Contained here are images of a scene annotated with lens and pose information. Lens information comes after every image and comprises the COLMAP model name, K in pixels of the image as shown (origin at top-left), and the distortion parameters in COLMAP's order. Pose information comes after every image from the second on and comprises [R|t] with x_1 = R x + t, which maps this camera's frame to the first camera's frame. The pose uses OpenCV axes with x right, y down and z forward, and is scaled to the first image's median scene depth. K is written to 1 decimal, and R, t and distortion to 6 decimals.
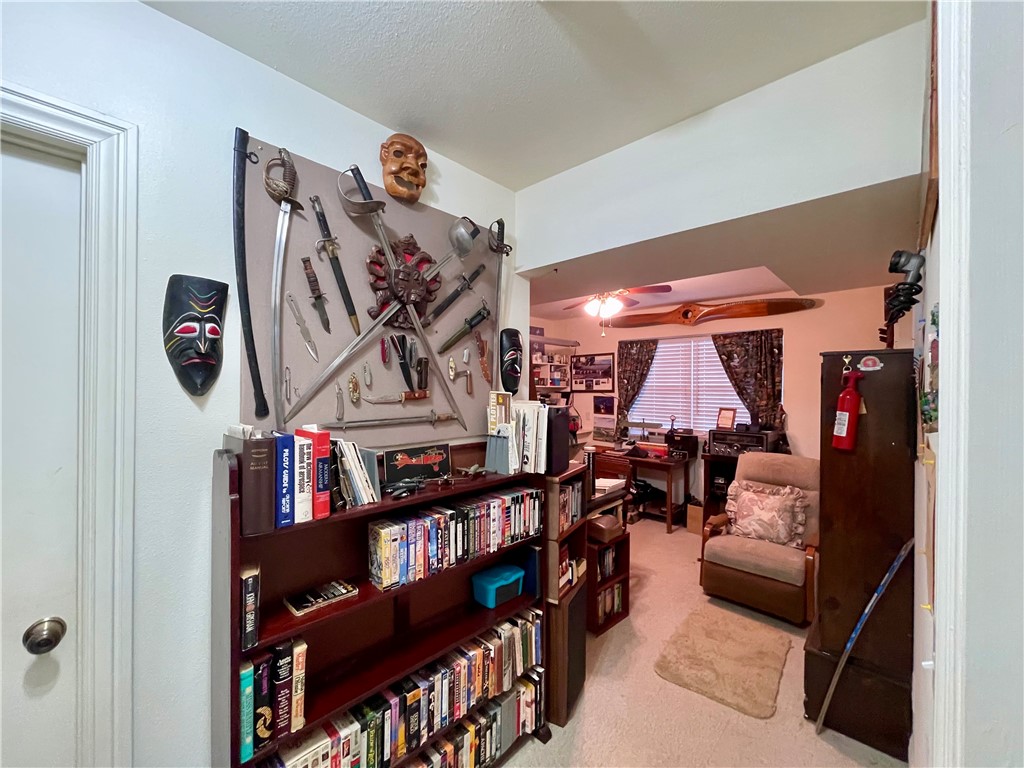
lens RADIAL K [[410.7, 0, 512.3], [0, 410.7, 382.2], [0, 0, 1]] dist [-0.003252, -0.000228]
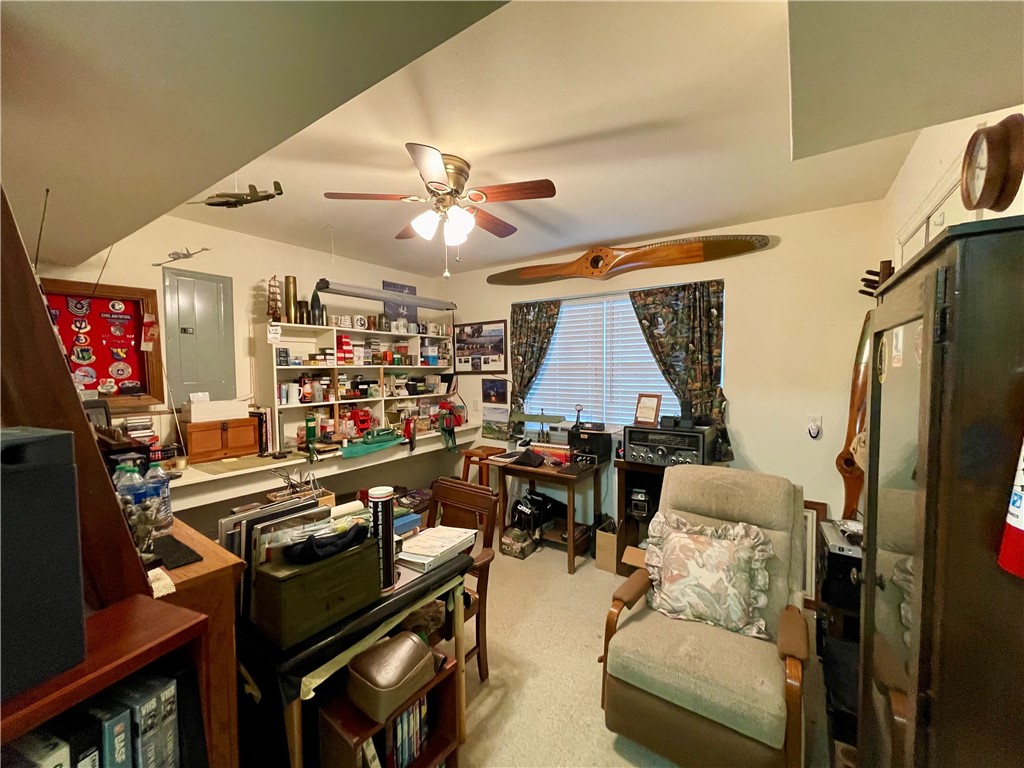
lens RADIAL K [[410.7, 0, 512.0], [0, 410.7, 384.9], [0, 0, 1]] dist [-0.003252, -0.000228]
pose [[0.987719, -0.018943, 0.155088, 0.172448], [0.011040, 0.998603, 0.051666, 0.008493], [-0.155850, -0.049320, 0.986549, 0.323810]]
